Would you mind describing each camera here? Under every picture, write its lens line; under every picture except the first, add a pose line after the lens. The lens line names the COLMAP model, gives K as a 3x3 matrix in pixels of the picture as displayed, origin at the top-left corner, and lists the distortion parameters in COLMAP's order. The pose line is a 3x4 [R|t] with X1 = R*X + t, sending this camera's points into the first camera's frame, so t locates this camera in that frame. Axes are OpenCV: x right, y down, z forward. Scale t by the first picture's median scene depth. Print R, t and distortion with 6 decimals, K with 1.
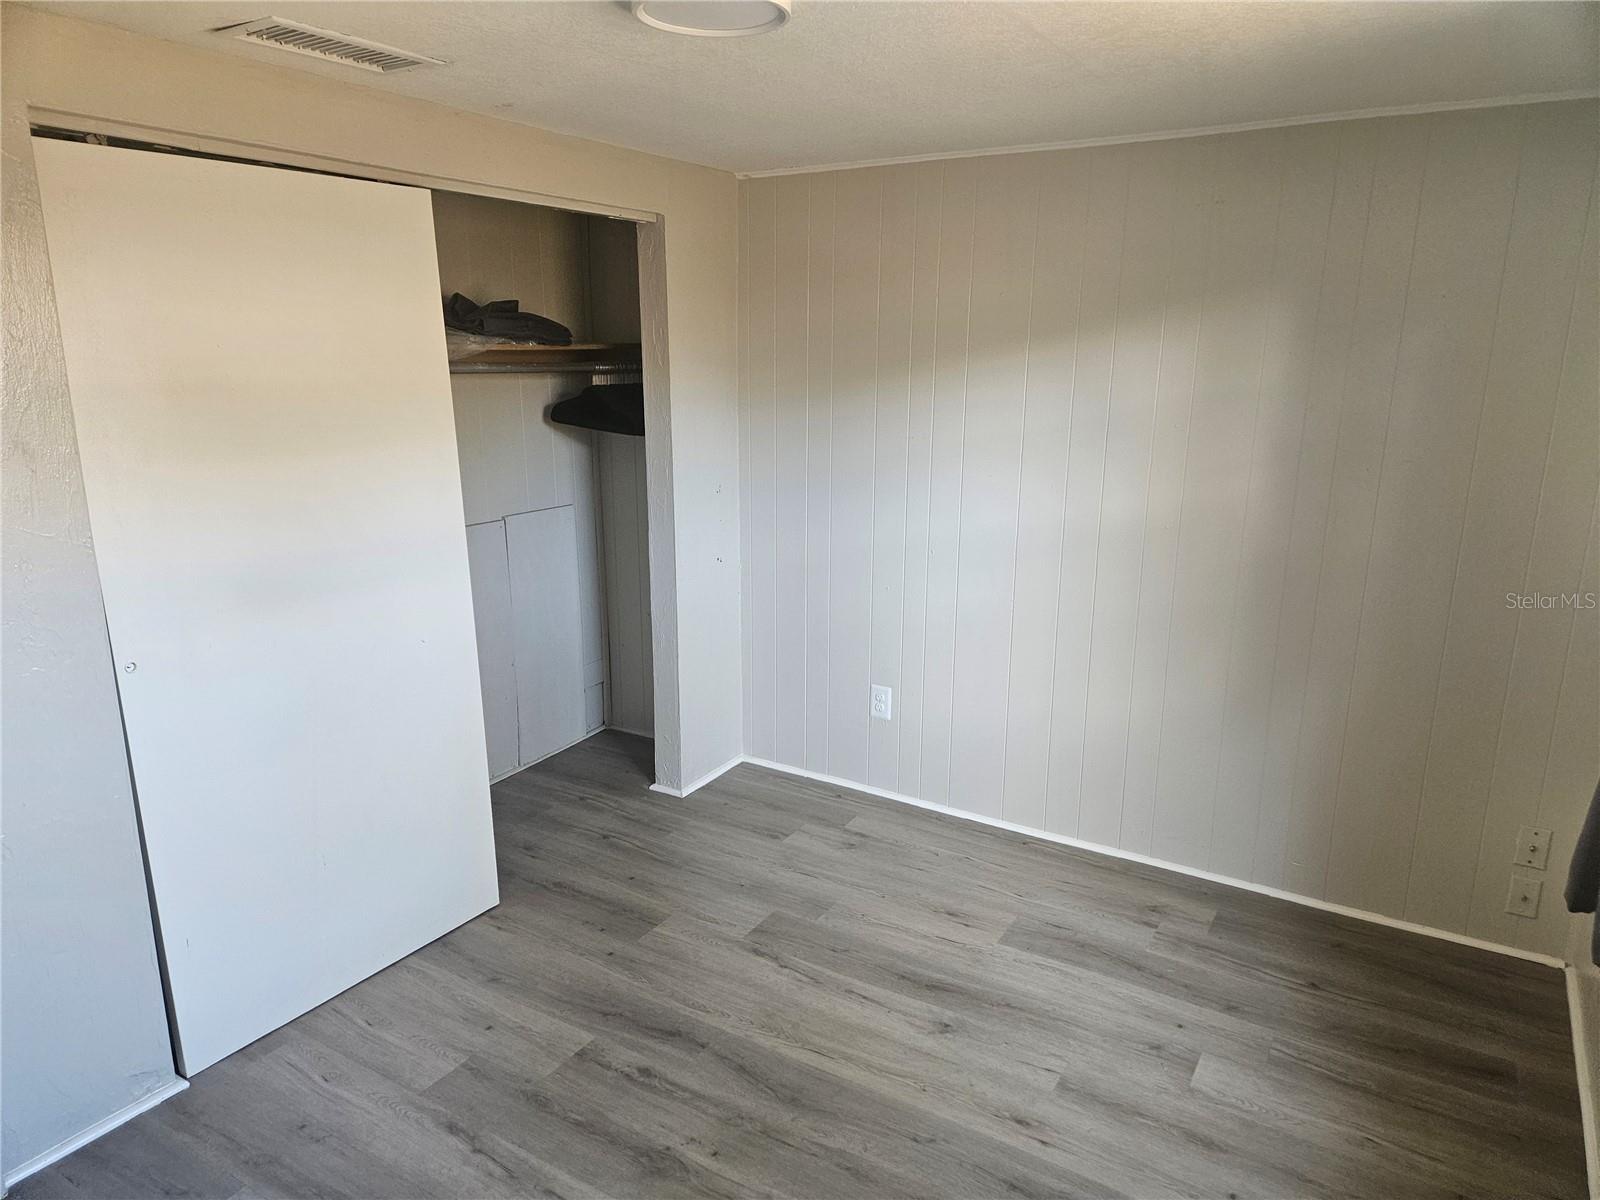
lens RADIAL K [[1066.2, 0, 801.3], [0, 1066.2, 600.2], [0, 0, 1]] dist [0.061938, -0.028694]
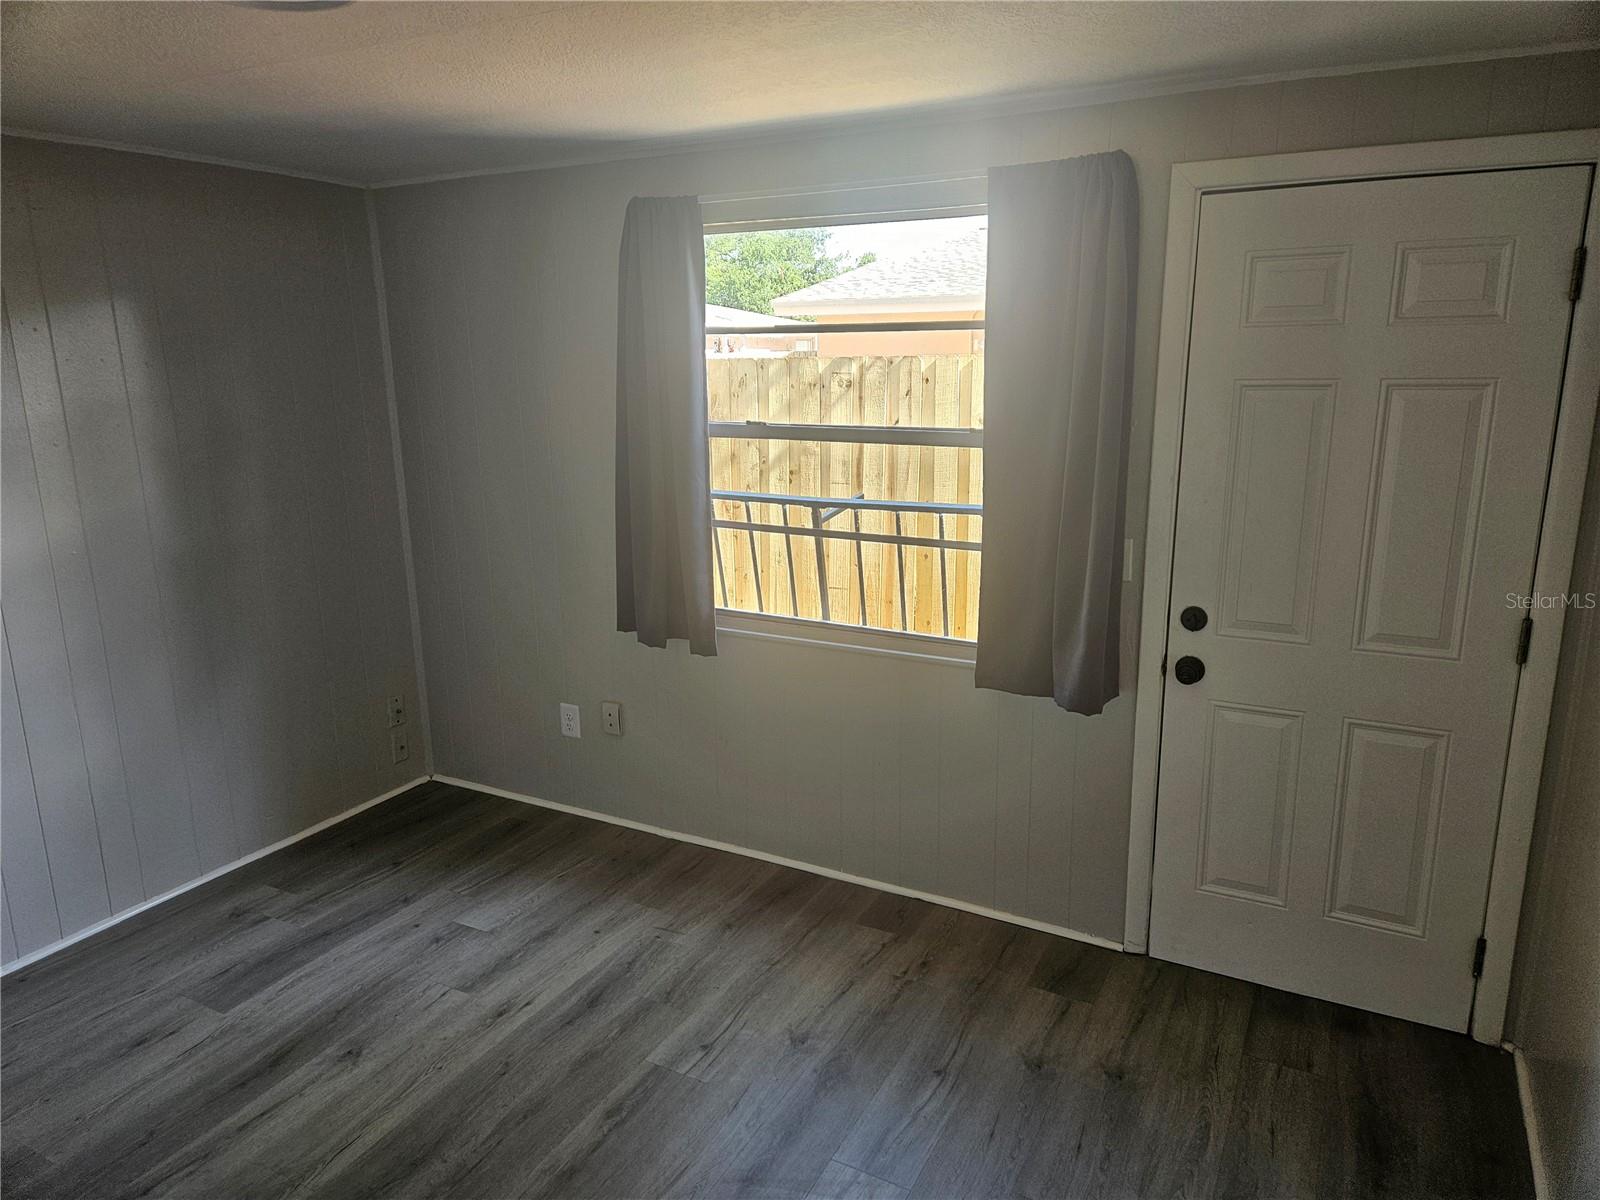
lens RADIAL K [[1066.2, 0, 803.1], [0, 1066.2, 600.2], [0, 0, 1]] dist [0.061938, -0.028694]
pose [[-0.056617, -0.236833, 0.969899, -0.734882], [0.244257, 0.938651, 0.243461, -0.128253], [-0.968056, 0.250689, 0.004705, 0.483211]]
